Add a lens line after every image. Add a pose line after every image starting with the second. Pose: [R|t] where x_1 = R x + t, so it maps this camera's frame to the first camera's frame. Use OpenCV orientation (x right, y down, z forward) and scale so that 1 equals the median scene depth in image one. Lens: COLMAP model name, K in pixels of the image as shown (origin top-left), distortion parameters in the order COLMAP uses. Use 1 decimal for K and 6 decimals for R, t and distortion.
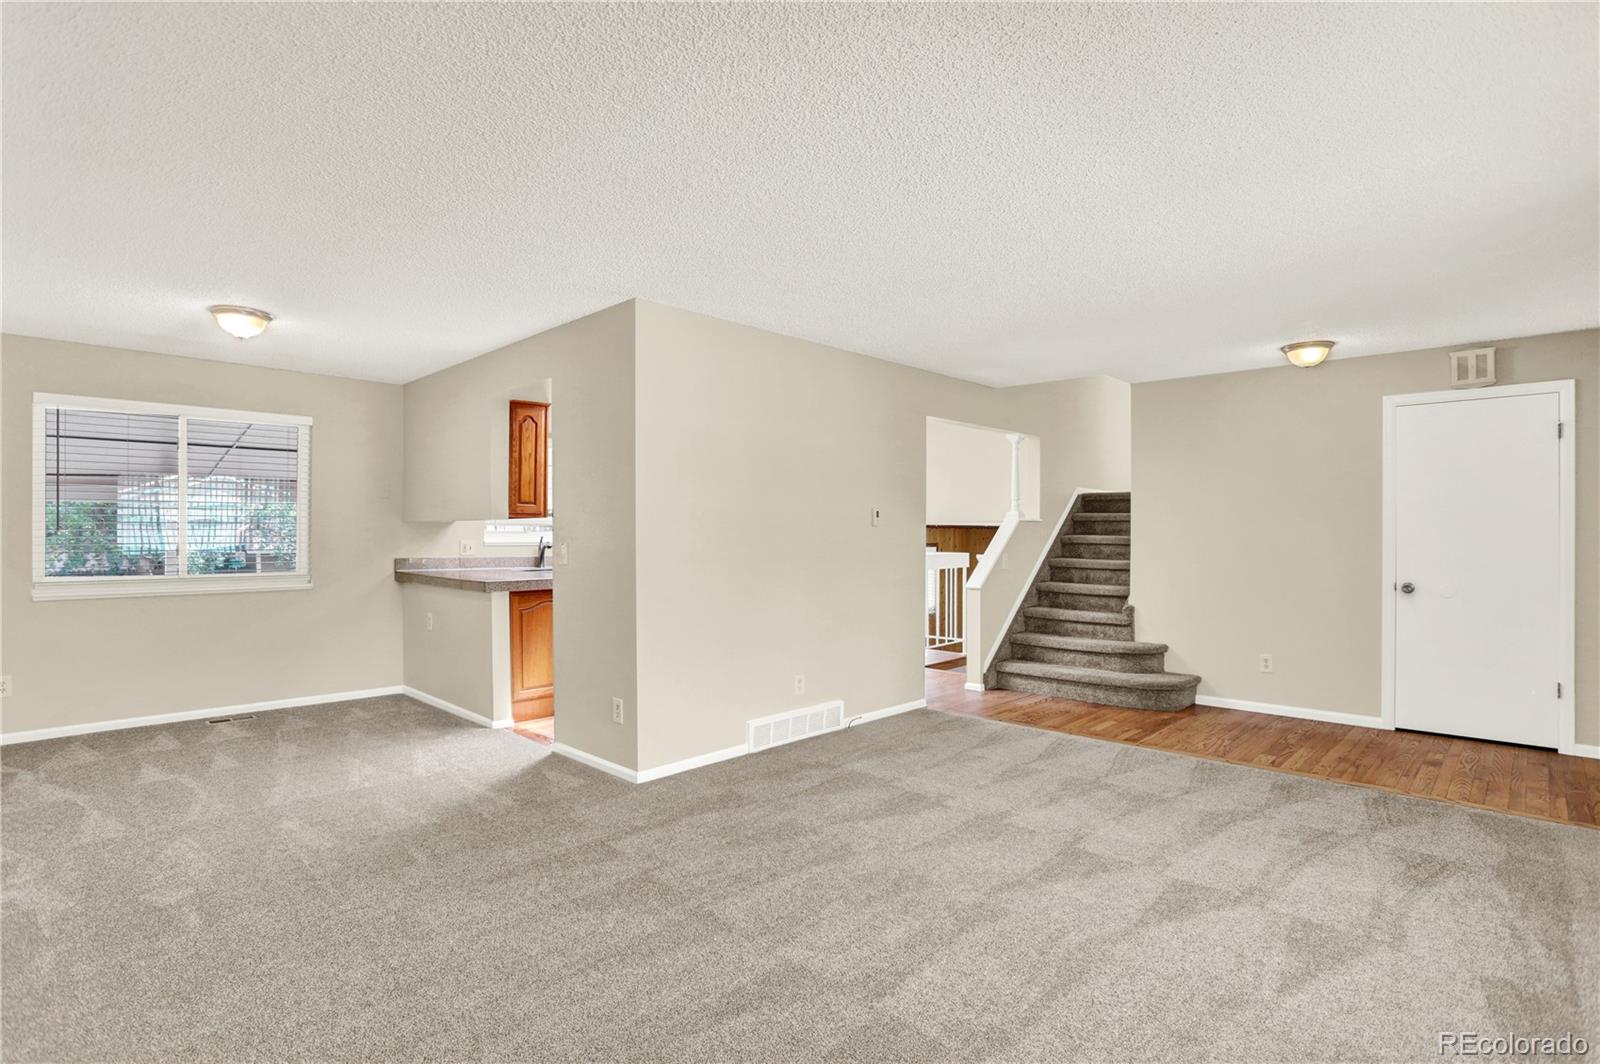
lens RADIAL K [[828.2, 0, 800.0], [0, 828.2, 532.0], [0, 0, 1]] dist [-0.020984, 0.001851]
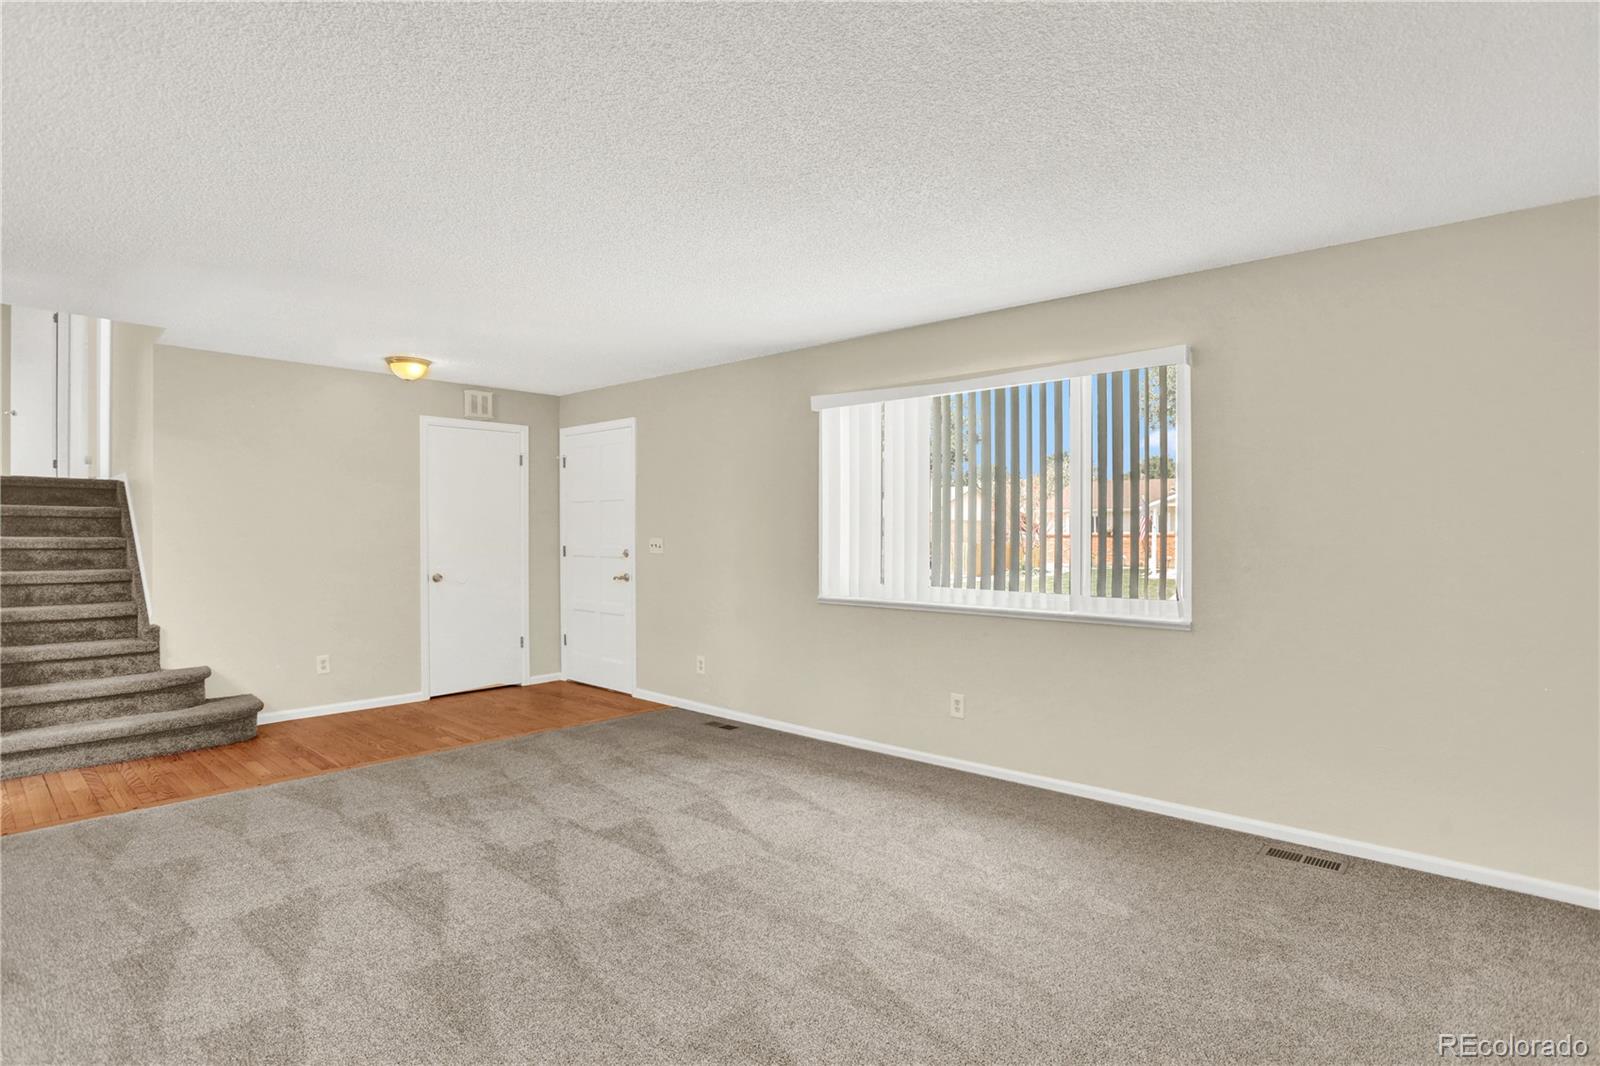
lens RADIAL K [[828.2, 0, 800.0], [0, 828.2, 533.0], [0, 0, 1]] dist [-0.020984, 0.001851]
pose [[-0.034446, -0.003057, 0.999402, -0.522743], [-0.000878, 0.999995, 0.003029, -0.001995], [-0.999406, -0.000774, -0.034449, 0.553548]]
